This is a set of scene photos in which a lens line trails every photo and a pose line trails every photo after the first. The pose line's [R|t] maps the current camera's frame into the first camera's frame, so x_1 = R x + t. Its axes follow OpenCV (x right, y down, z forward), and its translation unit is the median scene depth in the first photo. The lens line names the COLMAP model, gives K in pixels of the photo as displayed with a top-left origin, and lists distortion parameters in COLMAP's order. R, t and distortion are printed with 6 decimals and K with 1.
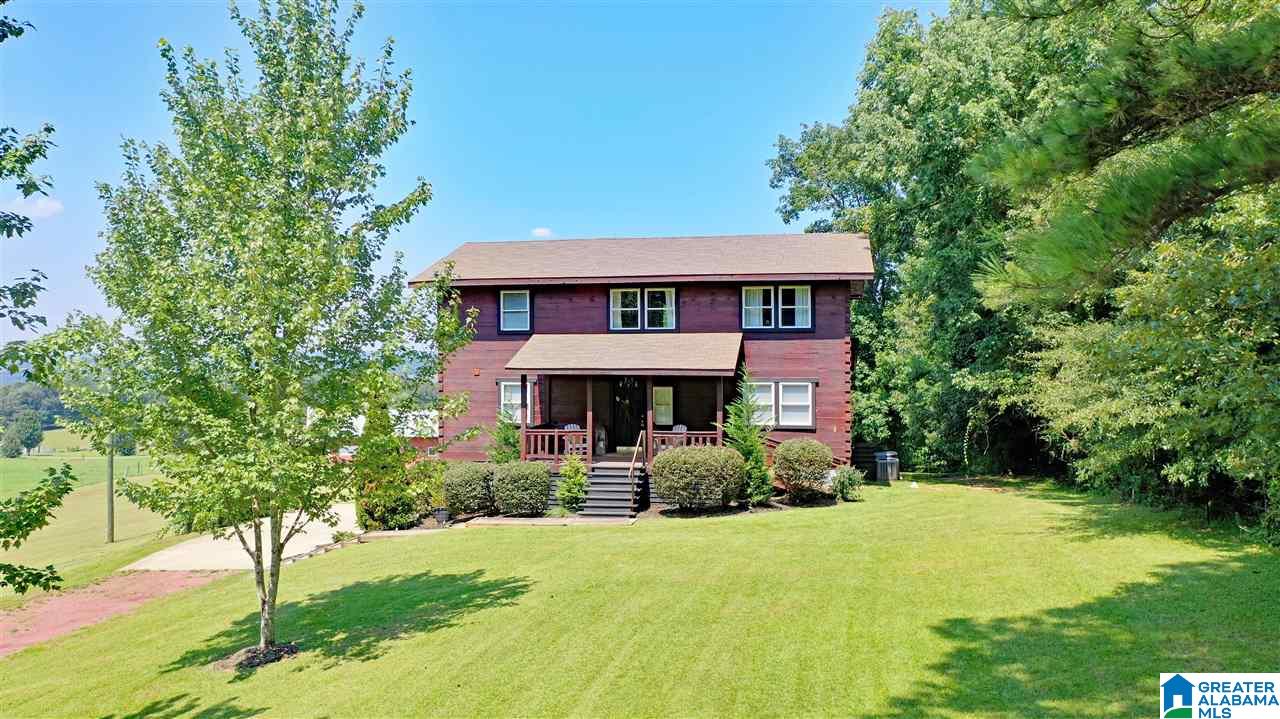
lens RADIAL K [[1015.1, 0, 640.0], [0, 1015.1, 359.5], [0, 0, 1]] dist [0.004792, -0.000772]
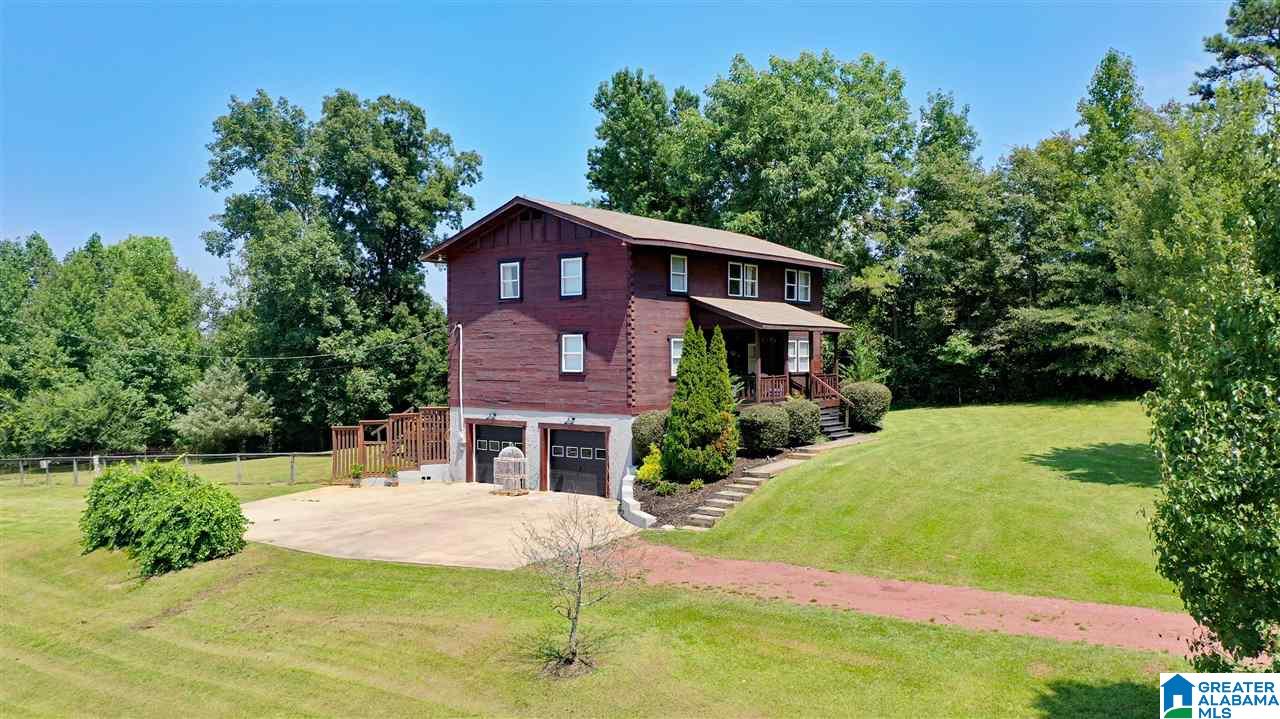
lens RADIAL K [[1015.1, 0, 640.0], [0, 1015.1, 359.5], [0, 0, 1]] dist [0.004792, -0.000772]
pose [[0.463284, -0.007570, 0.886177, -1.158436], [-0.021277, 0.999580, 0.019662, 0.025353], [-0.885954, -0.027964, 0.462929, 0.551939]]
